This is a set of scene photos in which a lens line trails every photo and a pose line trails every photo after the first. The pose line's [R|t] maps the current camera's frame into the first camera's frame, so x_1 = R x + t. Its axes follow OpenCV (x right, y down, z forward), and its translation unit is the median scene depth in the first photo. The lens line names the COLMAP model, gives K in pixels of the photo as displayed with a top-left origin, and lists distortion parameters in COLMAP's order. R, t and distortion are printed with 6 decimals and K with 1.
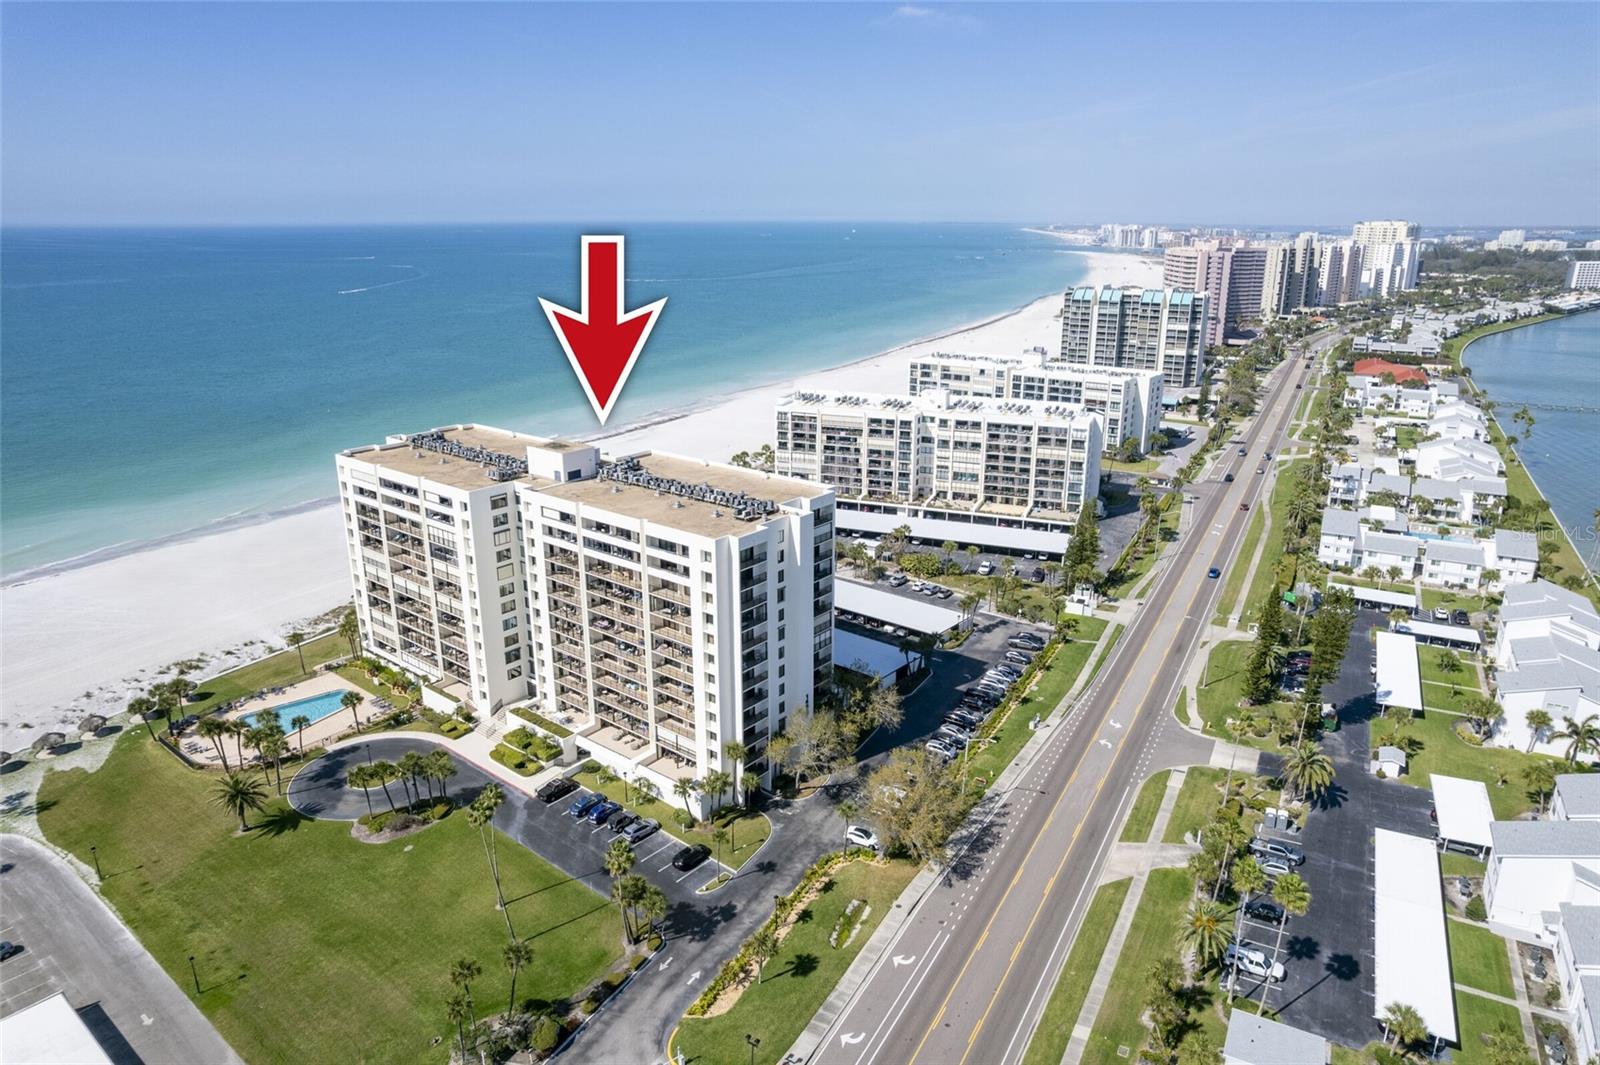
lens RADIAL K [[1019.7, 0, 805.6], [0, 1019.7, 530.9], [0, 0, 1]] dist [-0.072229, 0.066940]
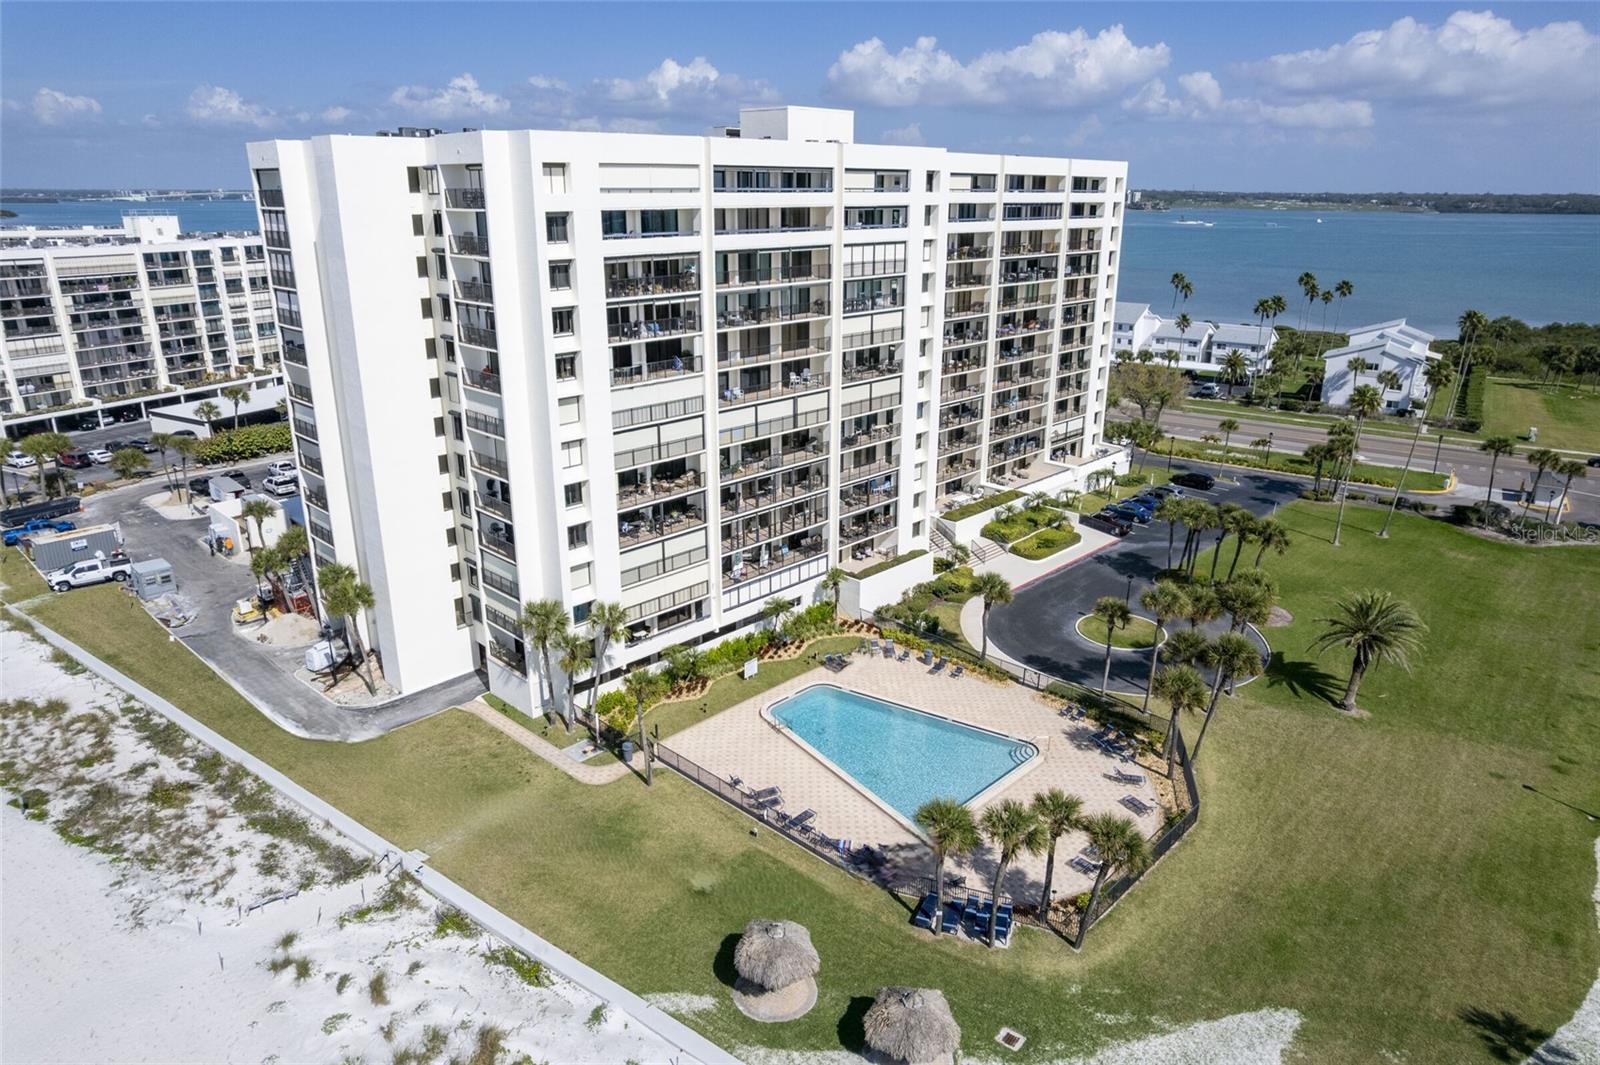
lens RADIAL K [[1019.7, 0, 805.6], [0, 1019.7, 530.9], [0, 0, 1]] dist [-0.072229, 0.066940]
pose [[0.088168, -0.320968, 0.942977, -0.531788], [0.290972, 0.913674, 0.283788, -0.014801], [-0.952660, 0.249359, 0.173949, 0.576064]]
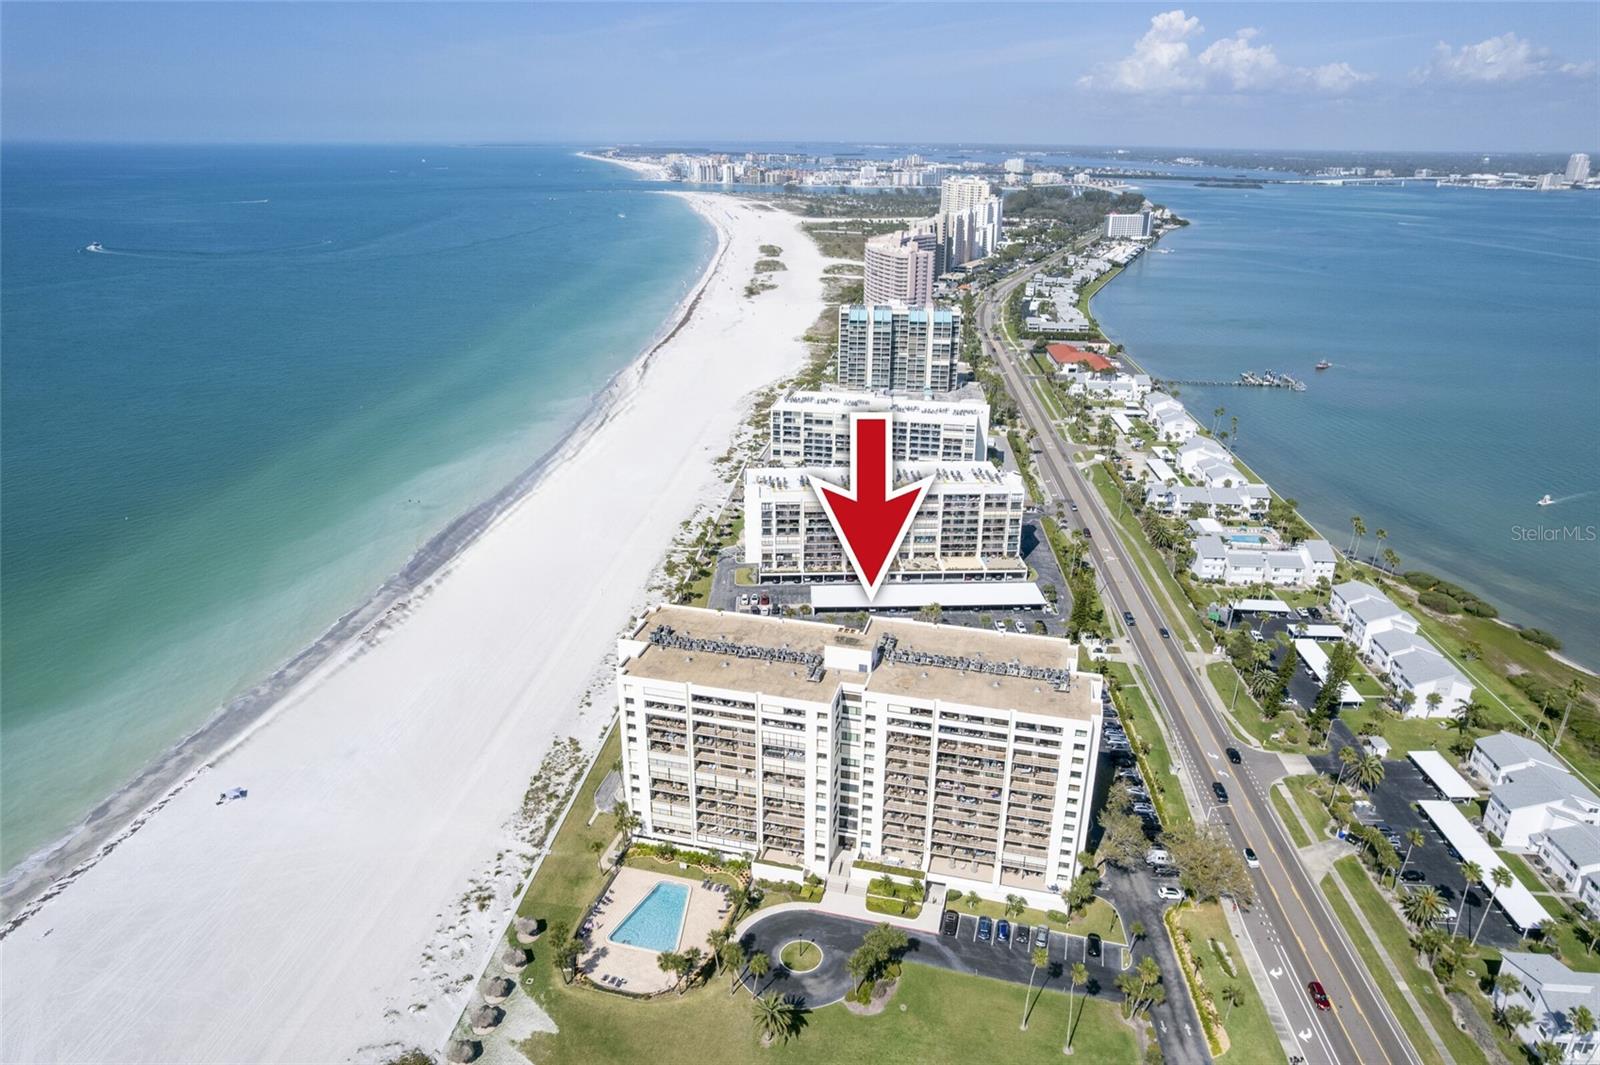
lens RADIAL K [[1024.0, 0, 804.3], [0, 1024.0, 519.6], [0, 0, 1]] dist [-0.051169, -0.000517]
pose [[0.911273, -0.139395, 0.387493, -0.446384], [0.114834, 0.989659, 0.085959, -0.201640], [-0.395468, -0.033835, 0.917856, -0.045705]]
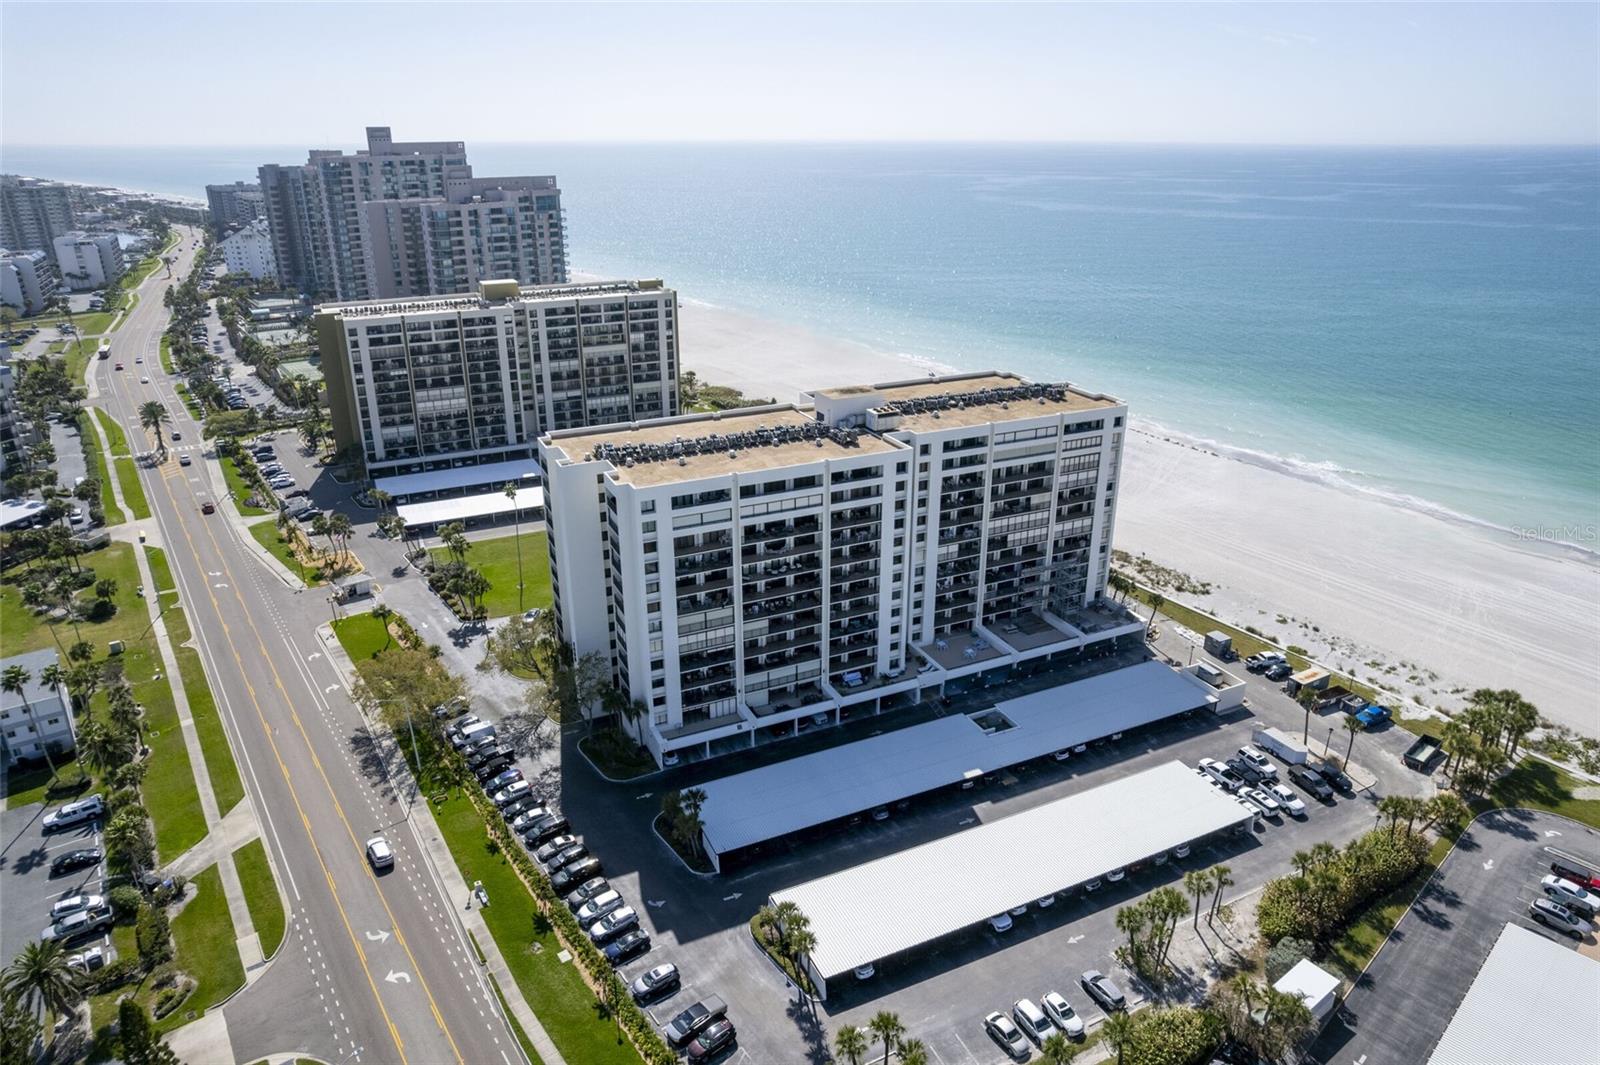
lens RADIAL K [[1019.7, 0, 805.6], [0, 1019.7, 530.9], [0, 0, 1]] dist [-0.072229, 0.066940]
pose [[-0.430920, 0.329813, -0.839959, 0.386310], [-0.266530, 0.842771, 0.467653, -0.251849], [0.862131, 0.425395, -0.275262, 0.777644]]
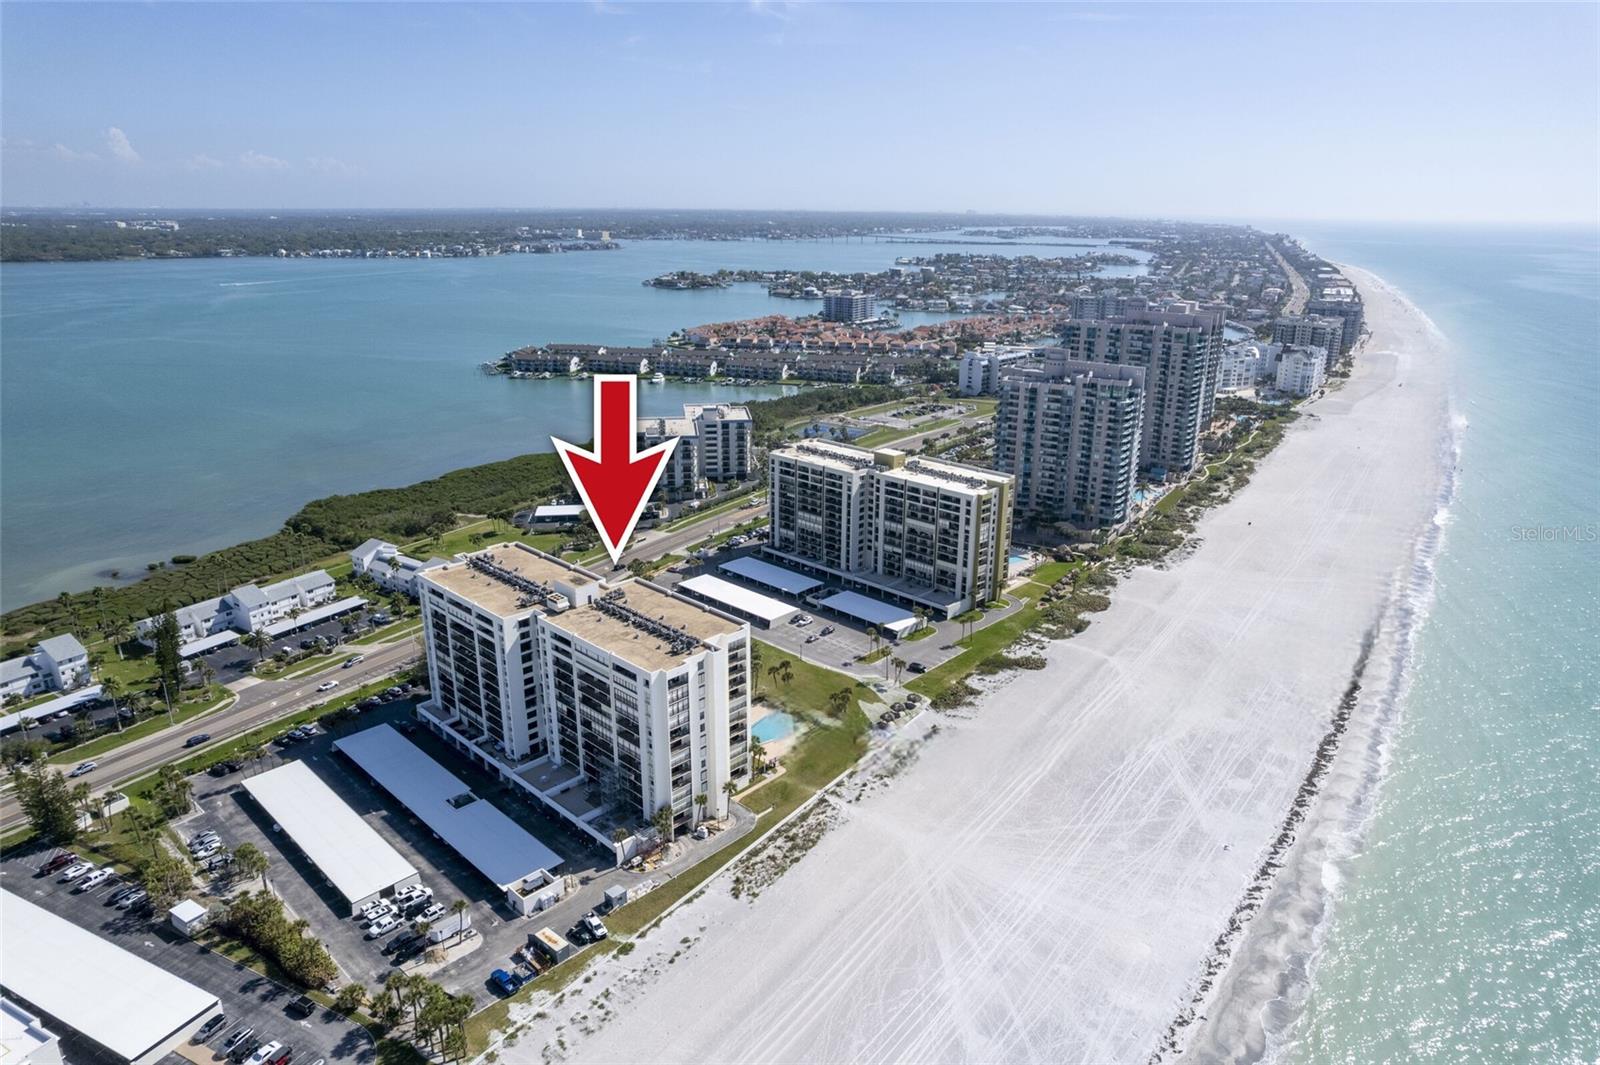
lens RADIAL K [[1019.7, 0, 805.6], [0, 1019.7, 530.9], [0, 0, 1]] dist [-0.072229, 0.066940]
pose [[-0.996422, -0.031780, 0.078318, -0.411959], [0.019002, 0.818663, 0.573960, -0.587648], [-0.082356, 0.573394, -0.815130, 1.279168]]
